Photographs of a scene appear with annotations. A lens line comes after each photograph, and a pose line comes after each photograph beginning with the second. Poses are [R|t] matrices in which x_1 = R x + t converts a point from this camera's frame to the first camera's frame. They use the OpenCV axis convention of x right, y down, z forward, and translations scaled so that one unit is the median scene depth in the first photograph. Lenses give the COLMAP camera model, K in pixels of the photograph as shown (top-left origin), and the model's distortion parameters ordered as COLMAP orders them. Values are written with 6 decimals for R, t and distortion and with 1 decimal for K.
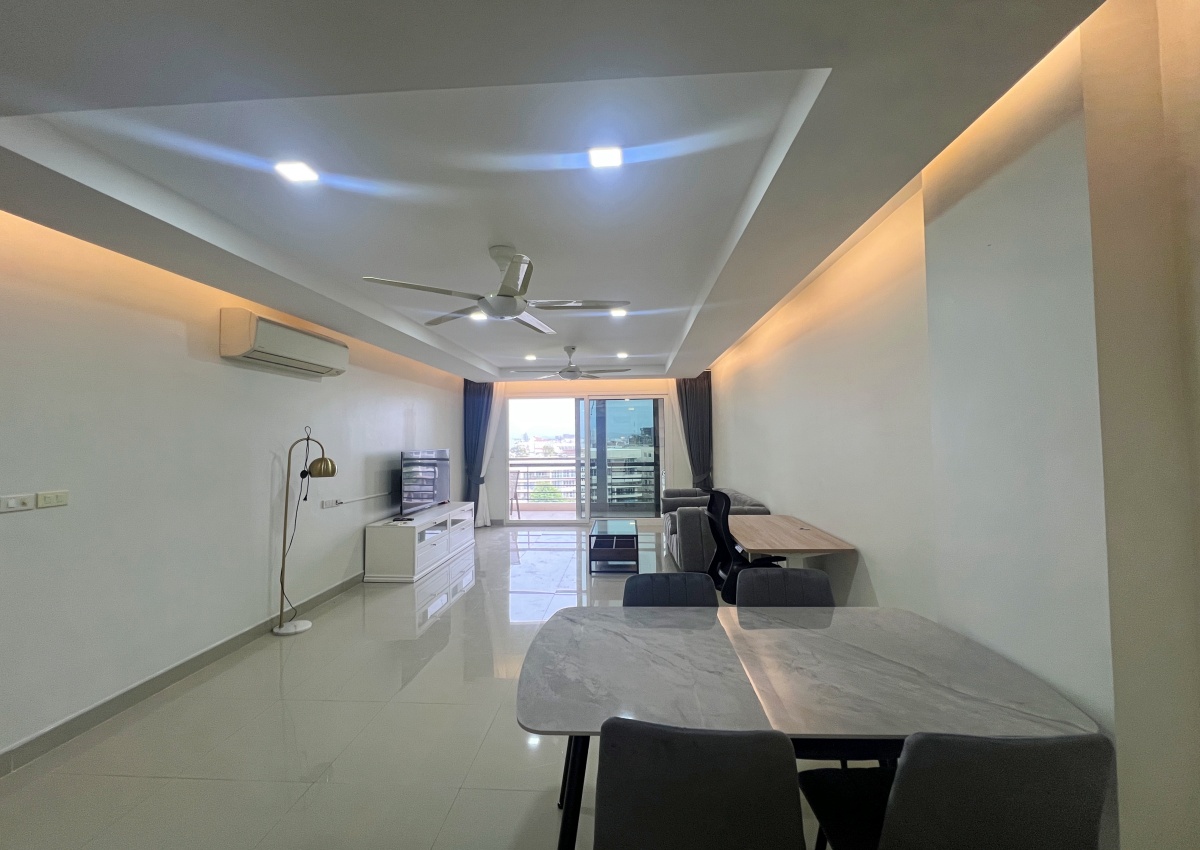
lens RADIAL K [[483.0, 0, 600.0], [0, 483.0, 425.0], [0, 0, 1]] dist [-0.000372, 0.000121]
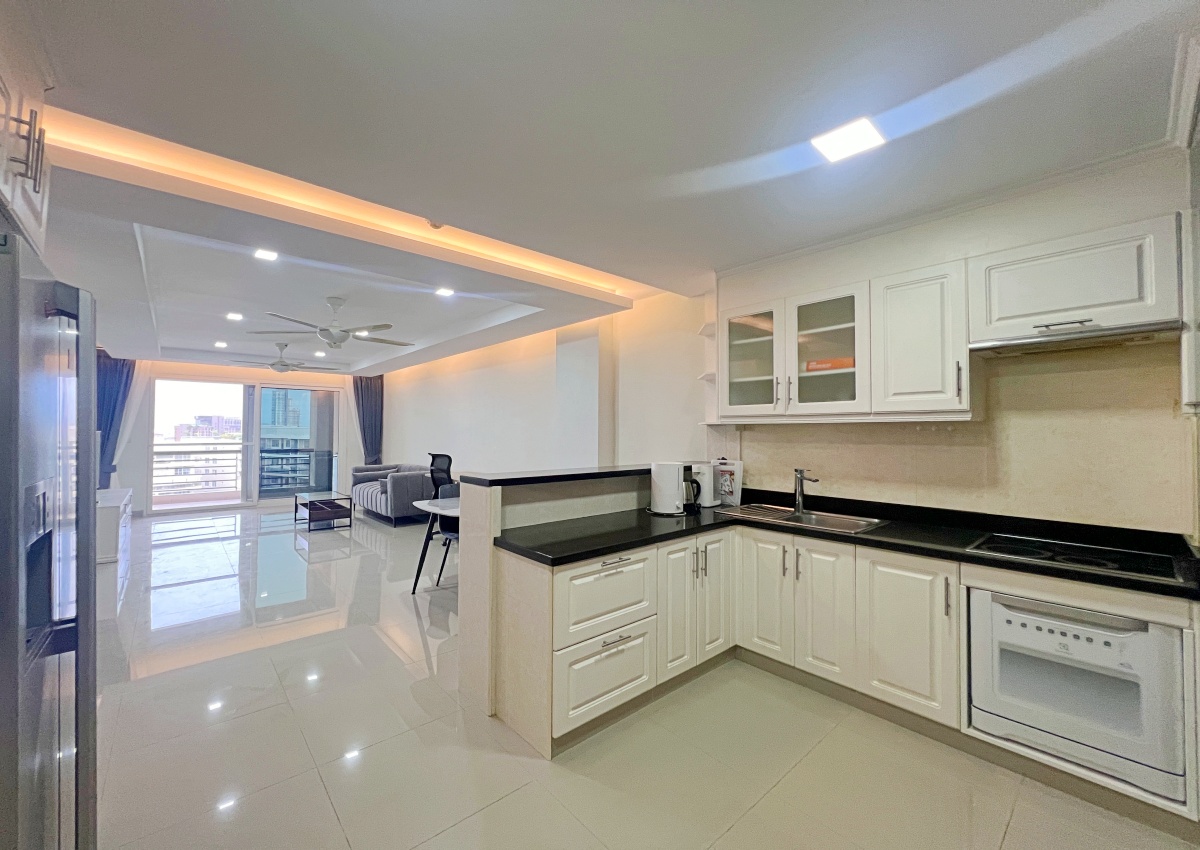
lens RADIAL K [[480.0, 0, 599.1], [0, 480.0, 423.1], [0, 0, 1]] dist [-0.001225, -0.000204]
pose [[0.705229, 0.028144, 0.708421, -0.332943], [-0.034193, 0.999399, -0.005666, 0.007962], [-0.708155, -0.020227, 0.705767, -0.343339]]
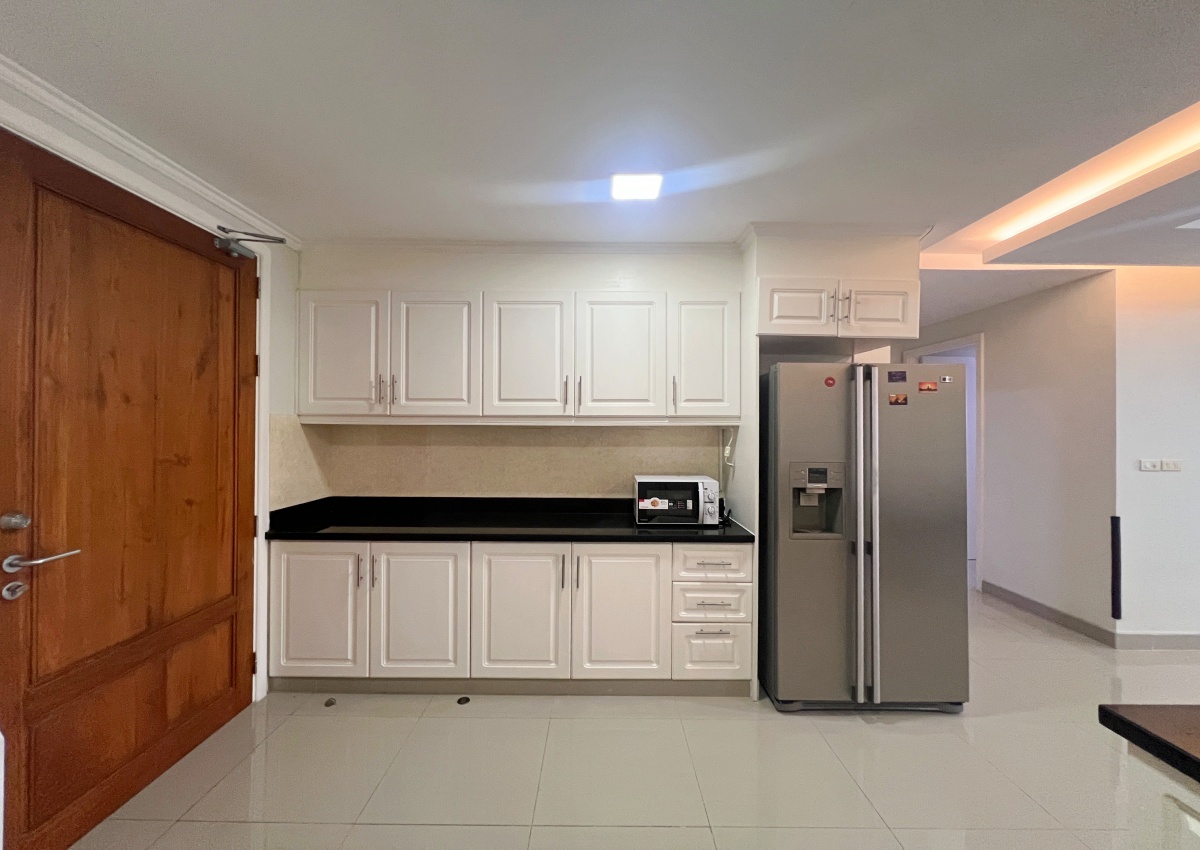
lens RADIAL K [[483.9, 0, 599.2], [0, 483.9, 422.8], [0, 0, 1]] dist [-0.001324, -0.000048]
pose [[0.061899, 0.006418, -0.998062, 0.046022], [0.021831, 0.999731, 0.007782, -0.004224], [0.997844, -0.022270, 0.061743, -0.270865]]
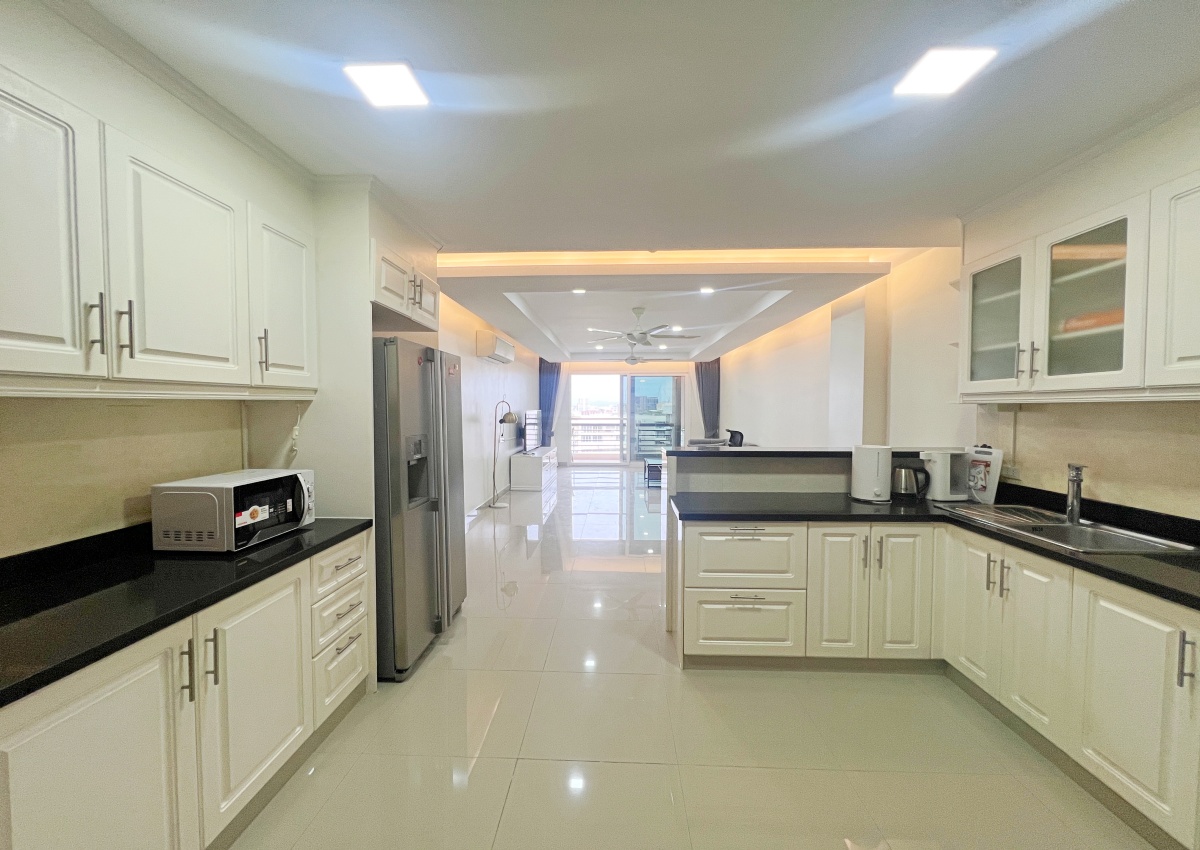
lens RADIAL K [[480.0, 0, 599.1], [0, 480.0, 423.1], [0, 0, 1]] dist [-0.001225, -0.000204]
pose [[0.999647, 0.012720, 0.023305, -0.197413], [-0.014149, 0.997962, 0.062223, -0.003935], [-0.022467, -0.062530, 0.997790, -0.504132]]
